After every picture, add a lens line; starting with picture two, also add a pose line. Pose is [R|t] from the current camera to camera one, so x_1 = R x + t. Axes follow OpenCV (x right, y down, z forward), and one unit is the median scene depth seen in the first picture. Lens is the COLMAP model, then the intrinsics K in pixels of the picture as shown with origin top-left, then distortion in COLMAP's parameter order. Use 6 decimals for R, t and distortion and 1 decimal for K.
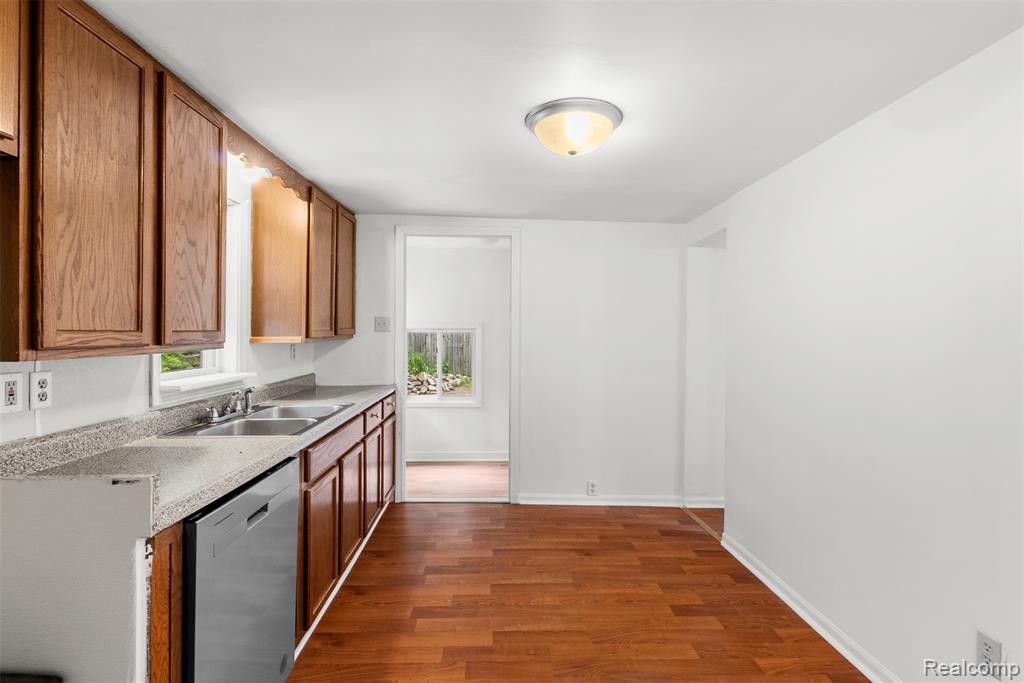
lens RADIAL K [[490.4, 0, 511.4], [0, 490.4, 332.9], [0, 0, 1]] dist [-0.000317, 0.000324]
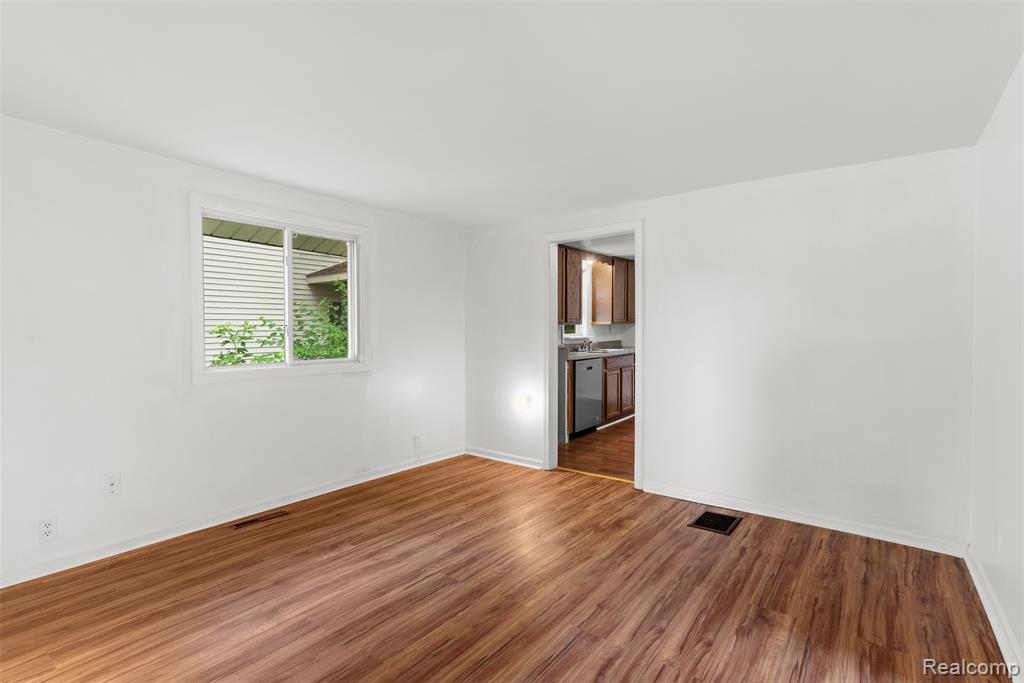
lens RADIAL K [[490.4, 0, 502.9], [0, 490.4, 336.6], [0, 0, 1]] dist [-0.000317, 0.000324]
pose [[0.766357, 0.007155, -0.642375, 0.818215], [0.009337, 0.999708, 0.022275, 0.027153], [0.642347, -0.023068, 0.766066, -1.356249]]
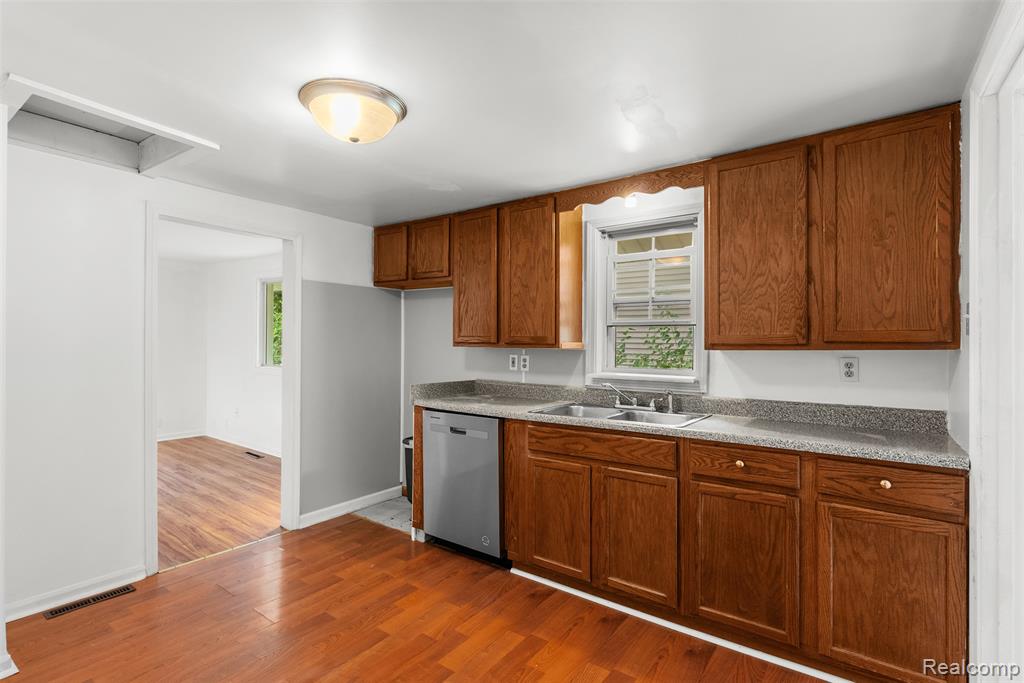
lens RADIAL K [[490.4, 0, 510.8], [0, 490.4, 341.0], [0, 0, 1]] dist [-0.000317, 0.000324]
pose [[-0.622511, -0.005812, -0.782589, 0.521664], [-0.008901, 0.999960, -0.000346, 0.009042], [0.782560, 0.006750, -0.622538, 1.425400]]
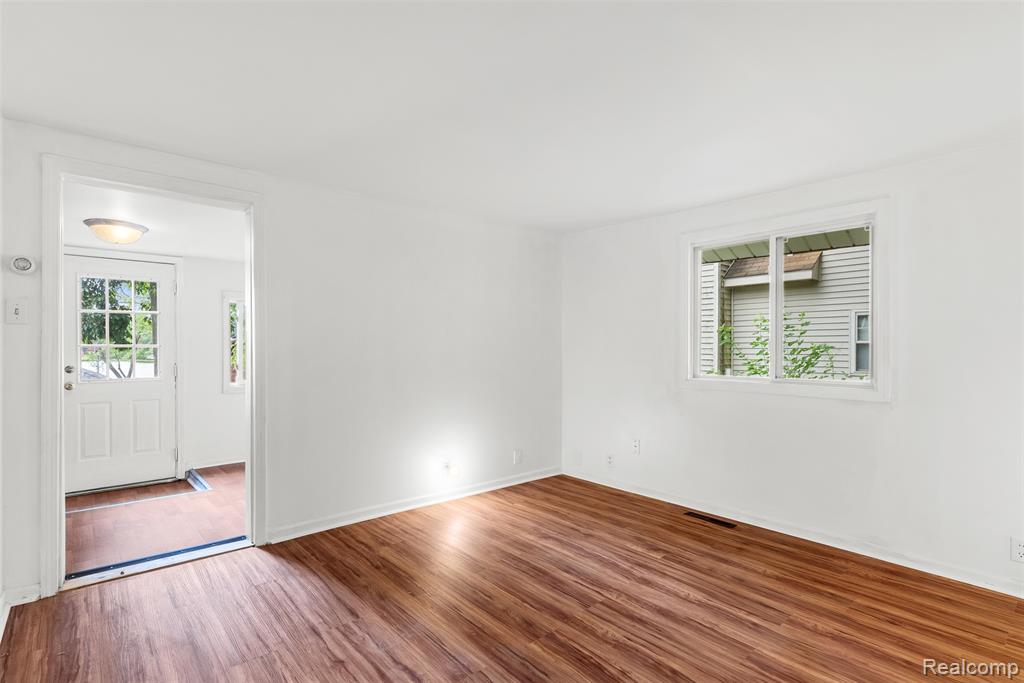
lens RADIAL K [[490.4, 0, 514.3], [0, 490.4, 350.8], [0, 0, 1]] dist [-0.000317, 0.000324]
pose [[-0.779795, 0.000581, -0.626034, 0.811639], [0.004856, 0.999975, -0.005121, 0.053805], [0.626016, -0.007034, -0.779779, -0.075359]]
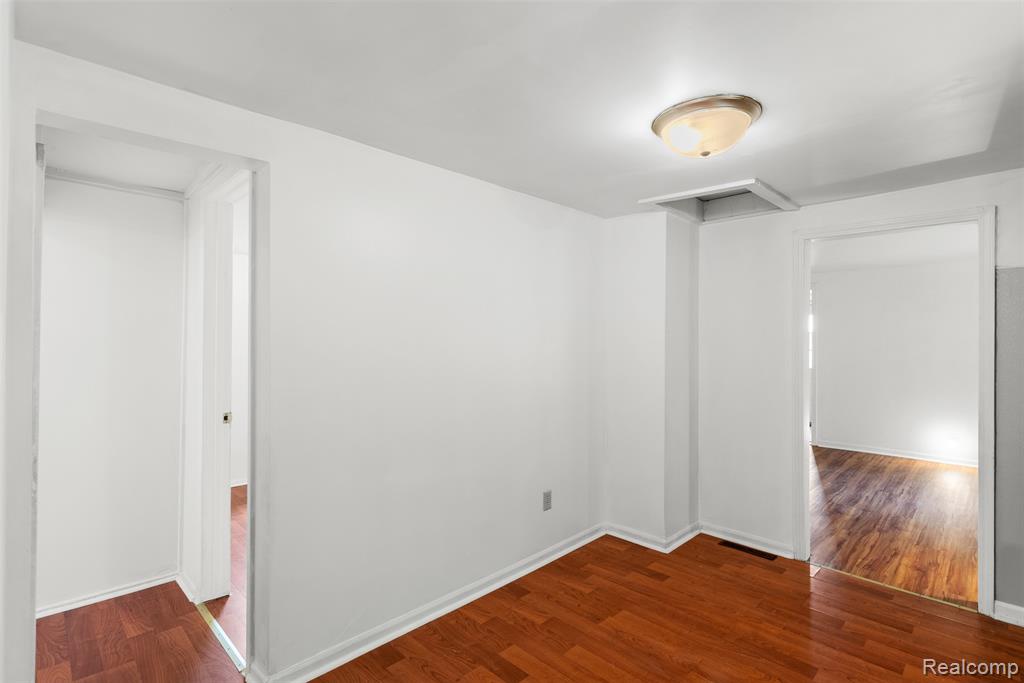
lens RADIAL K [[490.4, 0, 508.0], [0, 490.4, 339.9], [0, 0, 1]] dist [-0.000317, 0.000324]
pose [[-0.675179, -0.006111, 0.737629, -0.249337], [-0.011185, 0.999936, -0.001954, -0.004875], [-0.737569, -0.009570, -0.675204, 1.497540]]
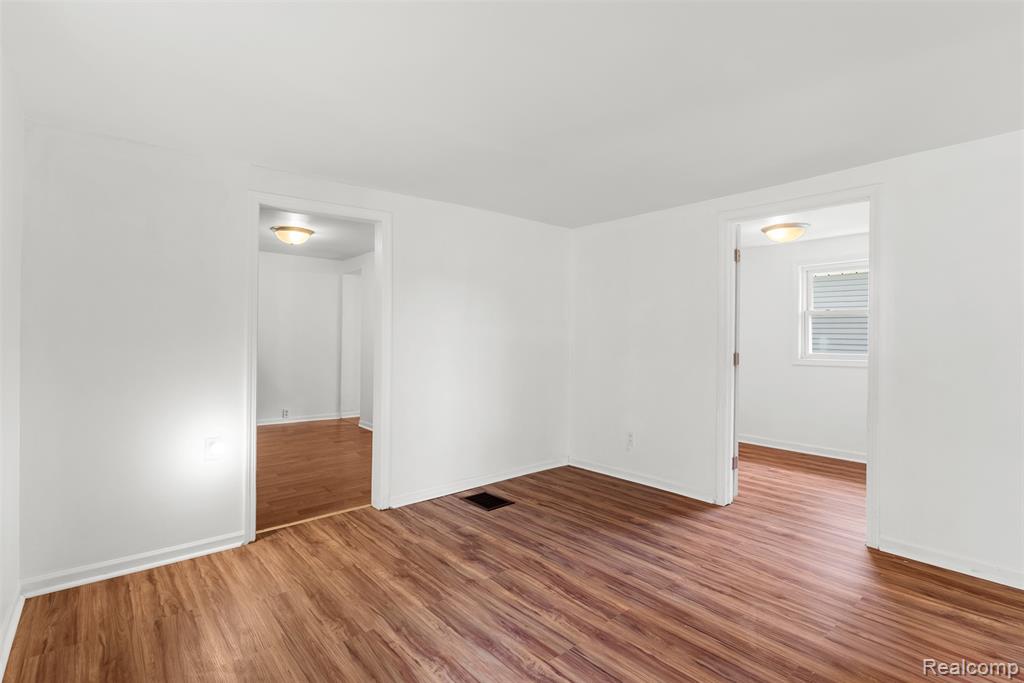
lens RADIAL K [[490.4, 0, 512.9], [0, 490.4, 333.6], [0, 0, 1]] dist [-0.000317, 0.000324]
pose [[0.787274, 0.000346, 0.616603, -0.396986], [-0.009227, 0.999894, 0.011220, 0.027464], [-0.616534, -0.014522, 0.787194, -1.227710]]
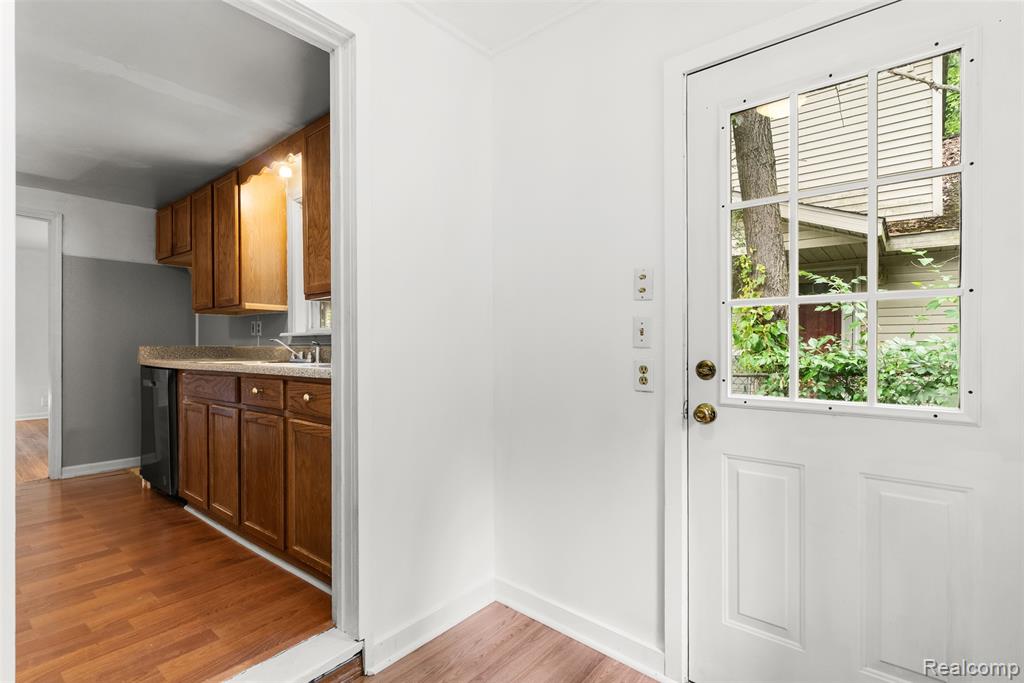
lens RADIAL K [[490.4, 0, 516.2], [0, 490.4, 341.2], [0, 0, 1]] dist [-0.000317, 0.000324]
pose [[-0.661714, -0.007391, -0.749720, 0.023874], [-0.001286, 0.999961, -0.008723, 0.121684], [0.749755, -0.004808, -0.661698, 2.174638]]
